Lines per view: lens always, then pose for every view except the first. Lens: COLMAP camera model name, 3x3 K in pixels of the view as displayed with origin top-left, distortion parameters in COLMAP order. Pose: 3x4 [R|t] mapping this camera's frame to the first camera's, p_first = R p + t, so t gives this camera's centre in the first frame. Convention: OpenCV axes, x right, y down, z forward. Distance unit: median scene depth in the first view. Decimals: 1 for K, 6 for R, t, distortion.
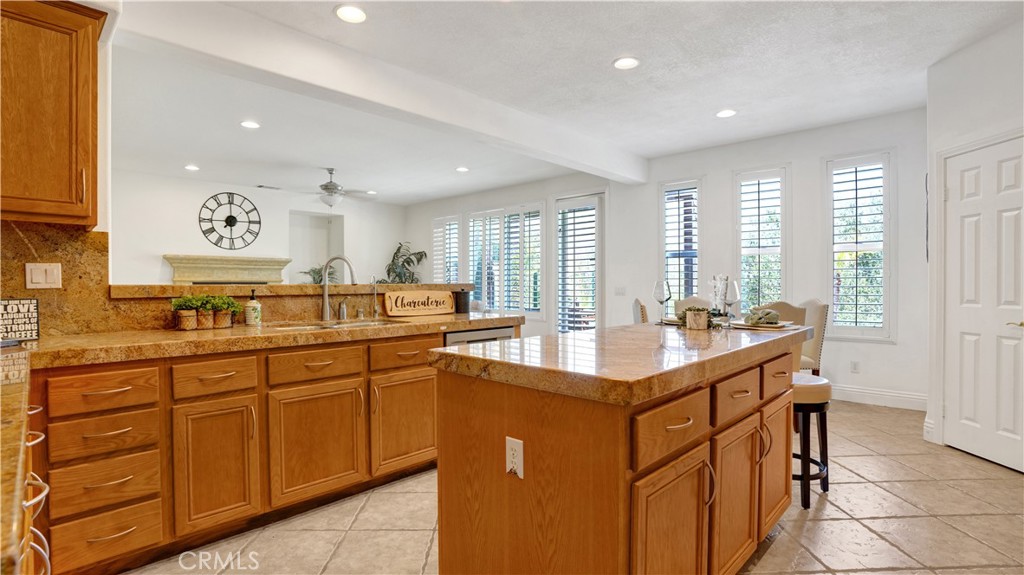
lens RADIAL K [[479.2, 0, 515.8], [0, 479.2, 287.9], [0, 0, 1]] dist [-0.072060, 0.027519]
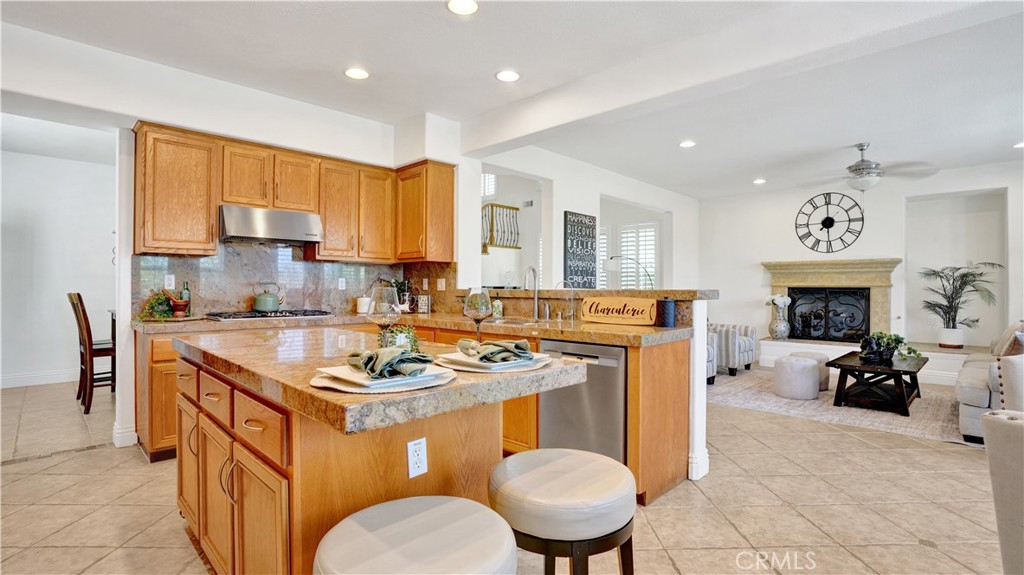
lens RADIAL K [[479.2, 0, 515.8], [0, 479.2, 287.9], [0, 0, 1]] dist [-0.072060, 0.027519]
pose [[-0.009588, 0.002309, -0.999951, 0.352622], [-0.011731, 0.999928, 0.002421, -0.005953], [0.999885, 0.011754, -0.009561, 0.391473]]
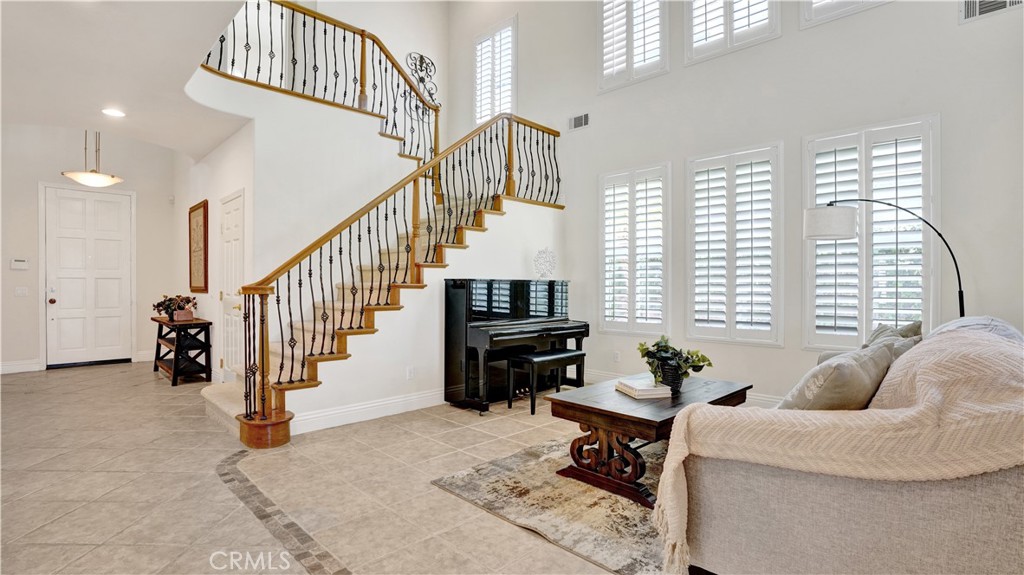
lens RADIAL K [[479.2, 0, 515.8], [0, 479.2, 287.9], [0, 0, 1]] dist [-0.072060, 0.027519]
pose [[-0.014307, 0.008790, -0.999859, -0.400474], [-0.009135, 0.999918, 0.008922, -0.001057], [0.999856, 0.009261, -0.014226, 0.321694]]
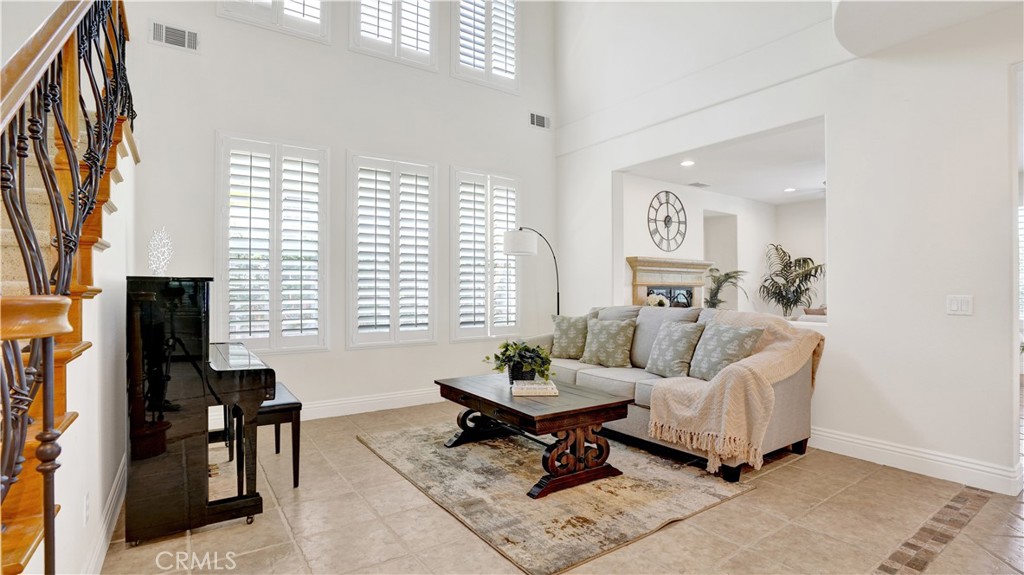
lens RADIAL K [[486.8, 0, 512.0], [0, 486.8, 287.5], [0, 0, 1]] dist [-0.074385, 0.030526]
pose [[0.978825, 0.003435, -0.204668, -0.741489], [-0.005844, 0.999921, -0.011165, 0.002555], [0.204614, 0.012125, 0.978768, -0.009270]]
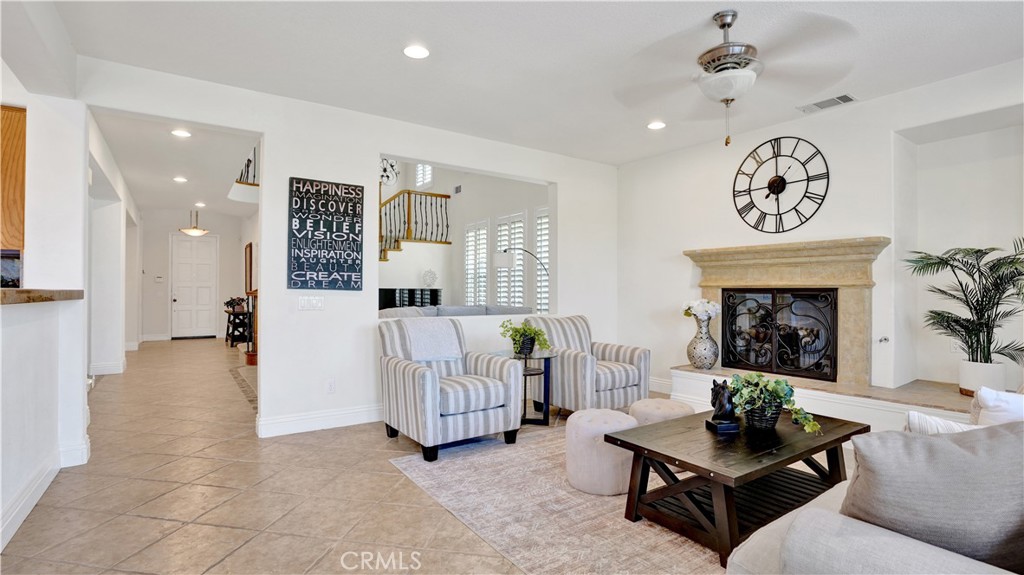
lens RADIAL K [[486.8, 0, 512.0], [0, 486.8, 287.5], [0, 0, 1]] dist [-0.074385, 0.030526]
pose [[-0.192551, -0.007023, -0.981262, 0.050985], [-0.010526, 0.999932, -0.005091, -0.006195], [0.981230, 0.009348, -0.192612, 0.814176]]
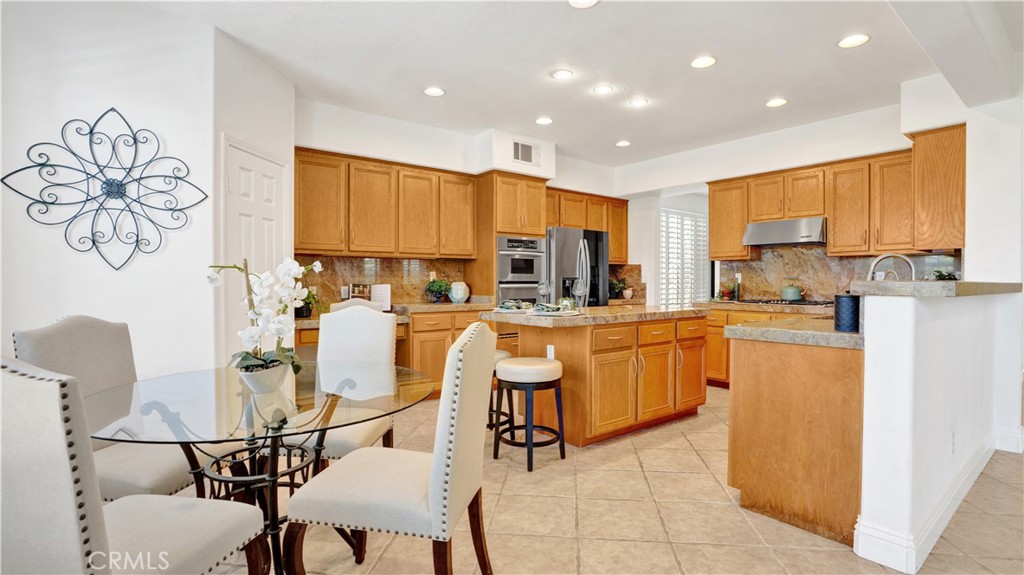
lens RADIAL K [[486.8, 0, 512.0], [0, 486.8, 287.5], [0, 0, 1]] dist [-0.074385, 0.030526]
pose [[-0.989740, -0.001363, 0.142873, 0.114985], [0.001397, 0.999814, 0.019216, -0.006770], [-0.142872, 0.019218, -0.989555, 0.841165]]
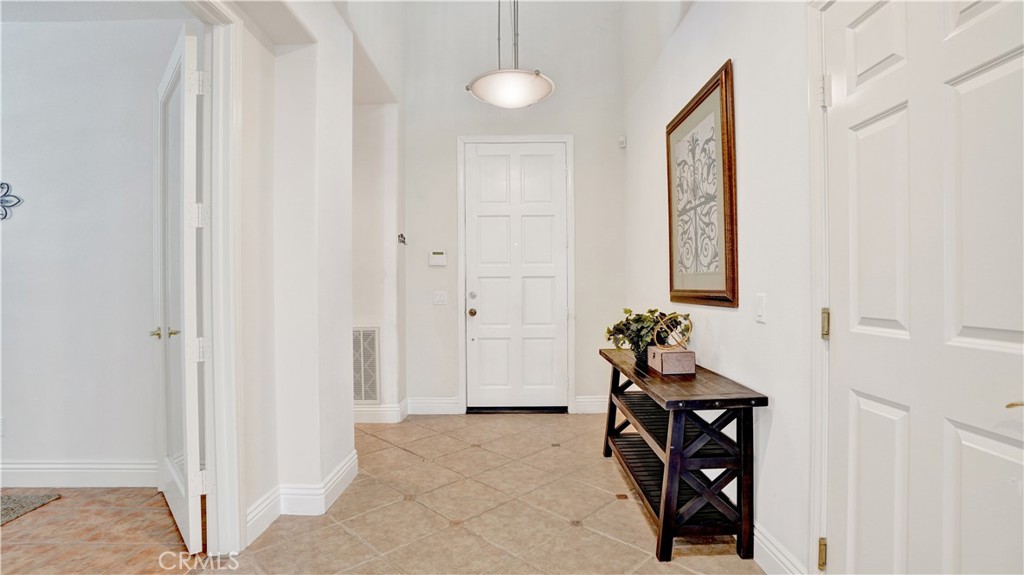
lens RADIAL K [[479.2, 0, 515.8], [0, 479.2, 287.9], [0, 0, 1]] dist [-0.072060, 0.027519]
pose [[-0.724605, 0.007438, -0.689124, -0.880683], [0.002131, 0.999961, 0.008552, 0.003919], [0.689161, 0.004729, -0.724593, -0.095416]]
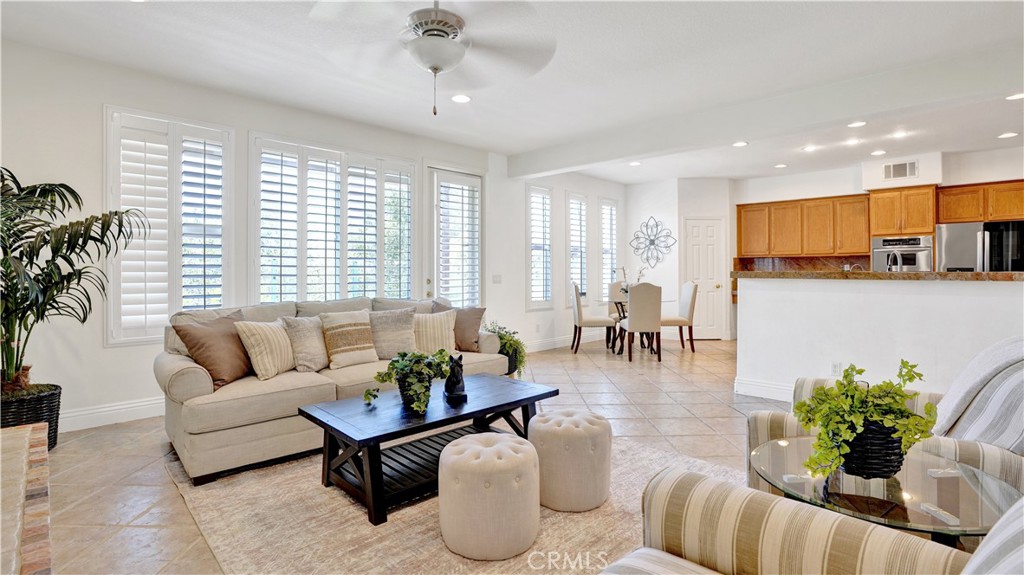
lens RADIAL K [[479.2, 0, 515.8], [0, 479.2, 287.9], [0, 0, 1]] dist [-0.072060, 0.027519]
pose [[0.010705, -0.031593, 0.999444, -0.694705], [0.010537, 0.999449, 0.031480, -0.005848], [-0.999887, 0.010194, 0.011032, 0.844175]]
